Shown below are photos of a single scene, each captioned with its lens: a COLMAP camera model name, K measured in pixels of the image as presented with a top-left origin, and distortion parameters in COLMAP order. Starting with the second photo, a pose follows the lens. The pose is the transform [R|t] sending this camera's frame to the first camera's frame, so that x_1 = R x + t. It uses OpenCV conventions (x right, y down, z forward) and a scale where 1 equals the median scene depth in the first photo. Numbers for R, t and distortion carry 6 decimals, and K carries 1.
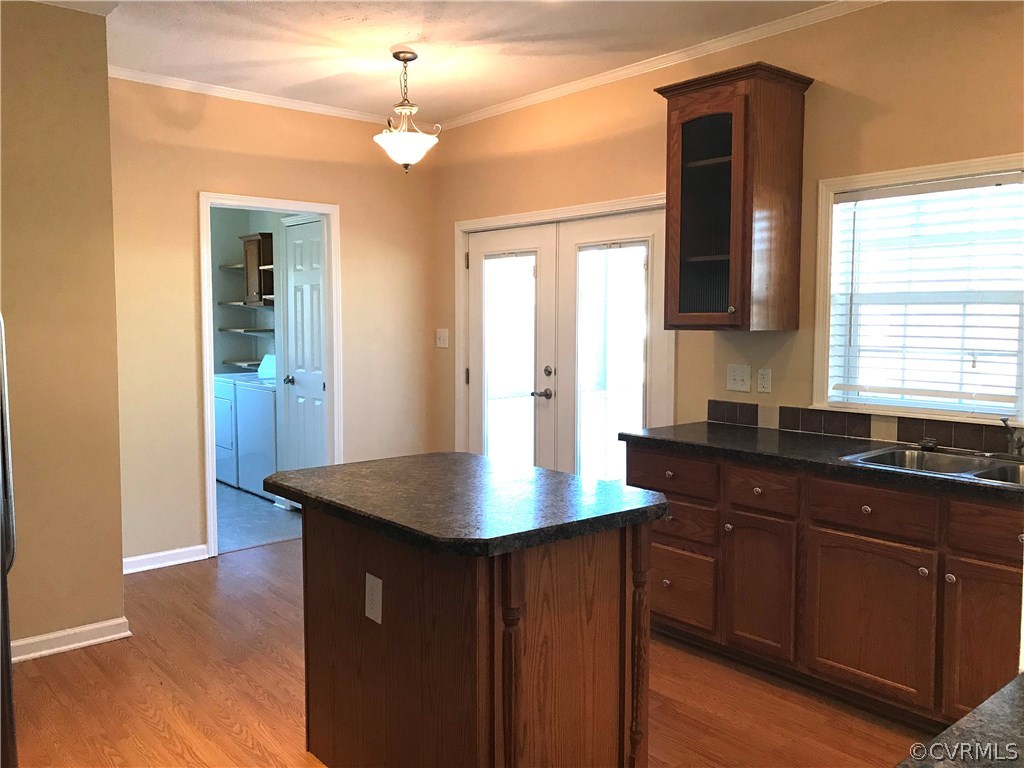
lens RADIAL K [[843.1, 0, 509.5], [0, 843.1, 379.6], [0, 0, 1]] dist [0.003149, -0.010714]
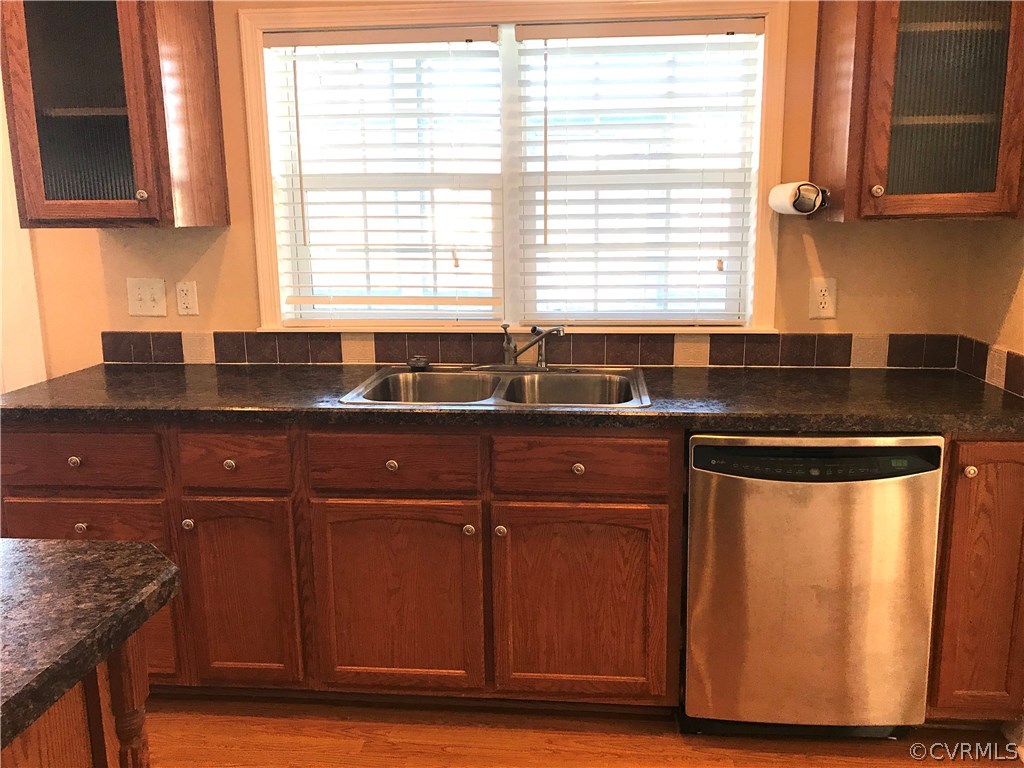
lens RADIAL K [[853.0, 0, 508.8], [0, 853.0, 371.2], [0, 0, 1]] dist [0.047479, -0.025180]
pose [[0.705226, -0.141932, 0.694630, -0.018679], [0.060438, 0.988226, 0.140562, -0.025339], [-0.706401, -0.057146, 0.705501, 0.324338]]
